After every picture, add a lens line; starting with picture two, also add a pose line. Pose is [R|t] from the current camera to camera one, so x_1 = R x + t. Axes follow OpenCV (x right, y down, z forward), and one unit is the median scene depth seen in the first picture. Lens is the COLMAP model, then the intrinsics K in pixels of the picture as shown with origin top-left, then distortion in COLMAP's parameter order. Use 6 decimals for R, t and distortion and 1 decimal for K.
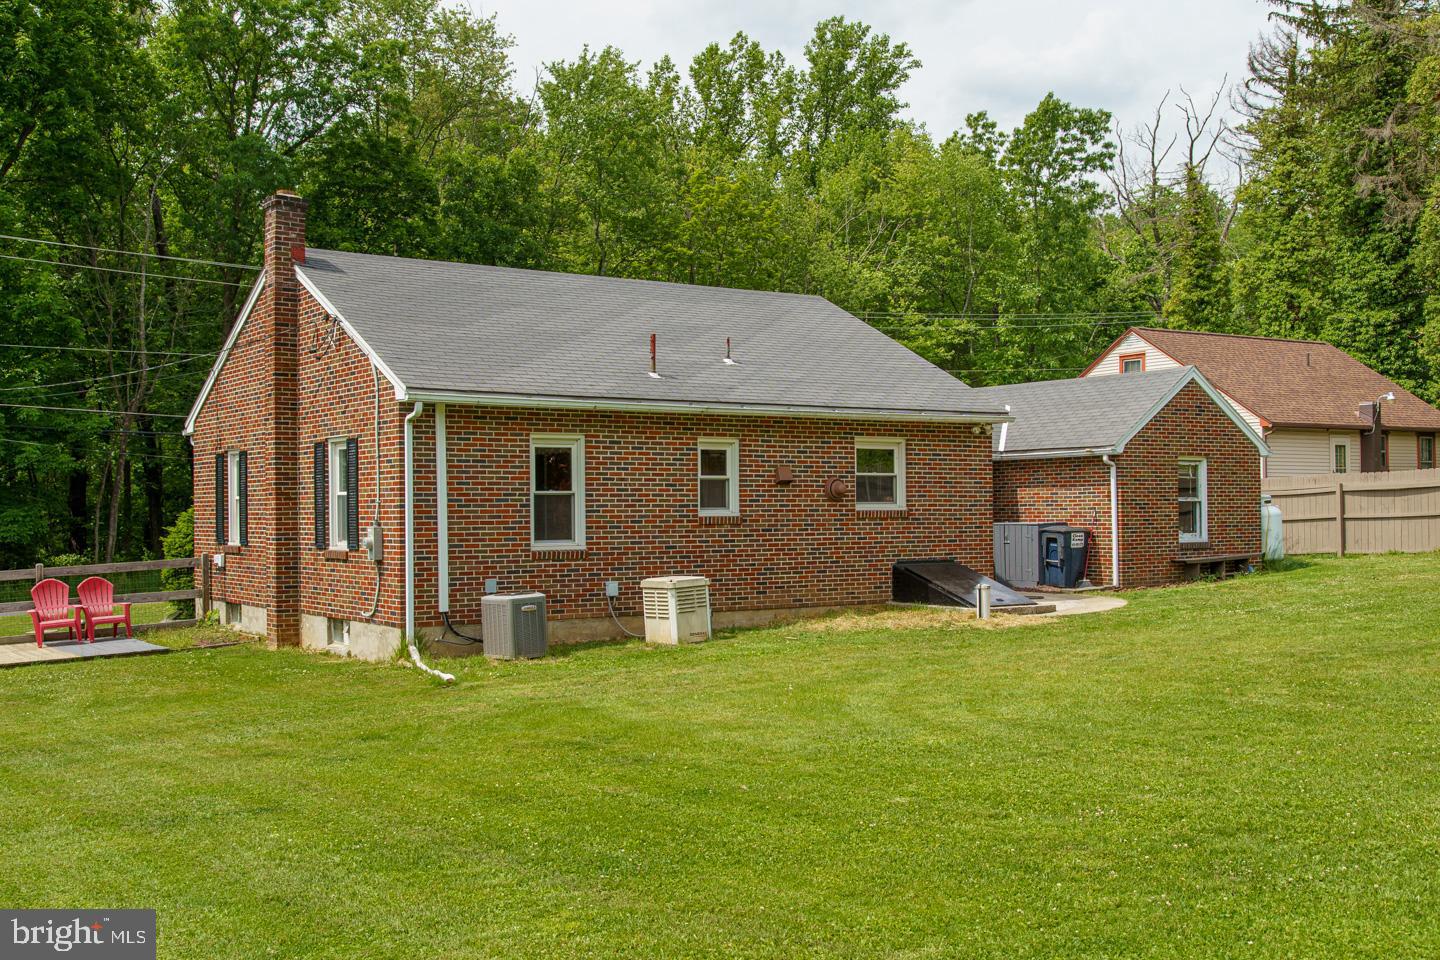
lens RADIAL K [[1504.6, 0, 718.7], [0, 1504.6, 480.9], [0, 0, 1]] dist [0.037559, 0.000000]
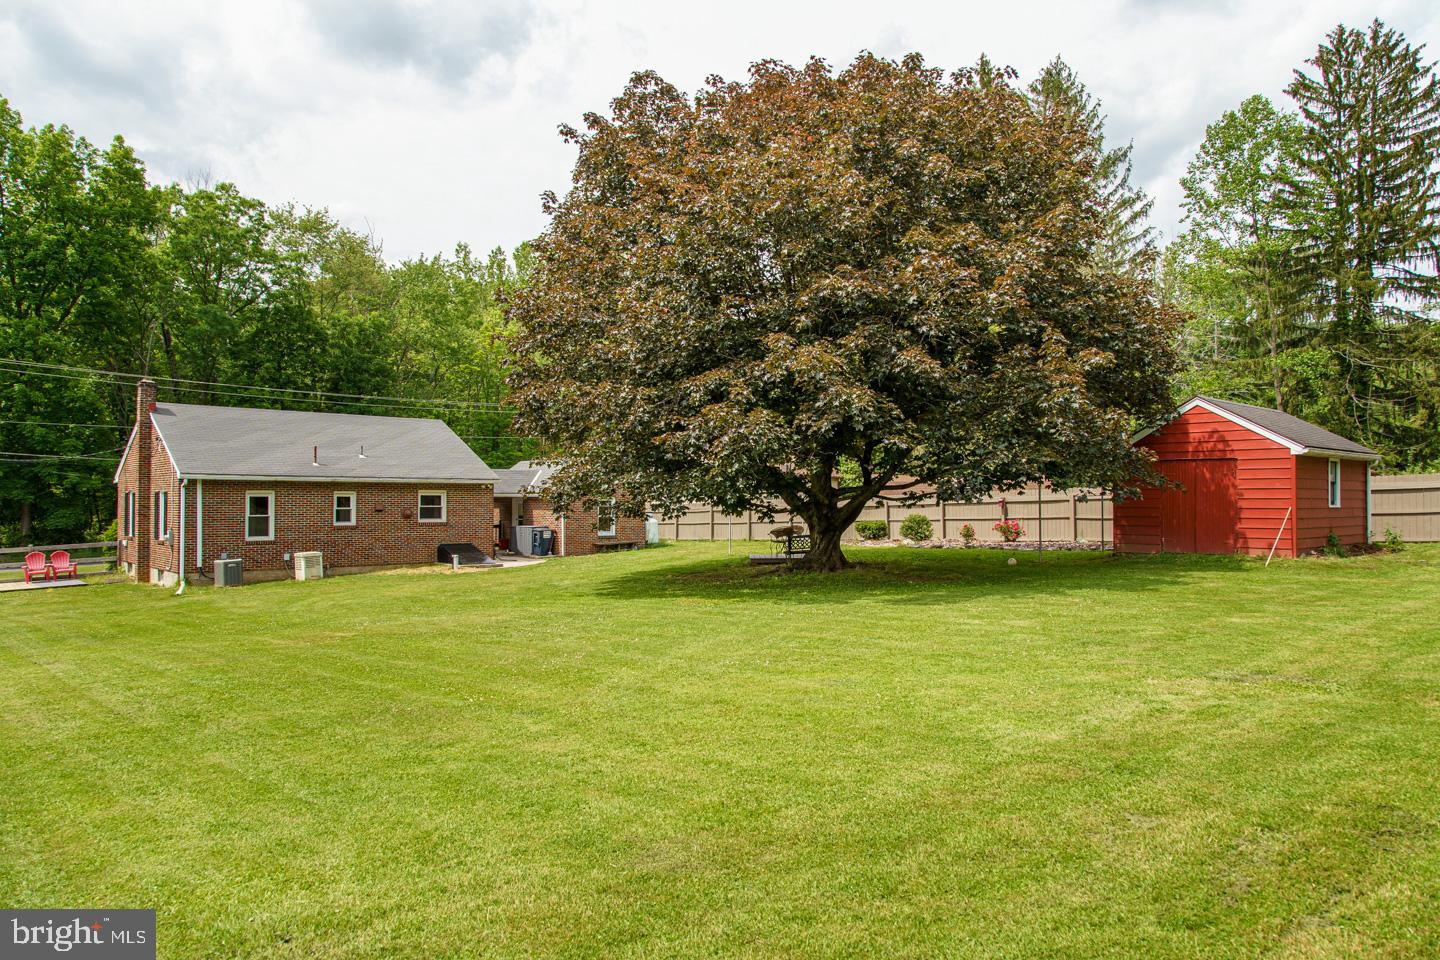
lens RADIAL K [[949.8, 0, 721.6], [0, 949.8, 484.7], [0, 0, 1]] dist [0.025946, 0.003150]
pose [[0.992553, 0.011214, 0.121298, 0.381714], [-0.011255, 0.999937, -0.000349, -0.043583], [-0.121294, -0.001018, 0.992616, -0.504262]]
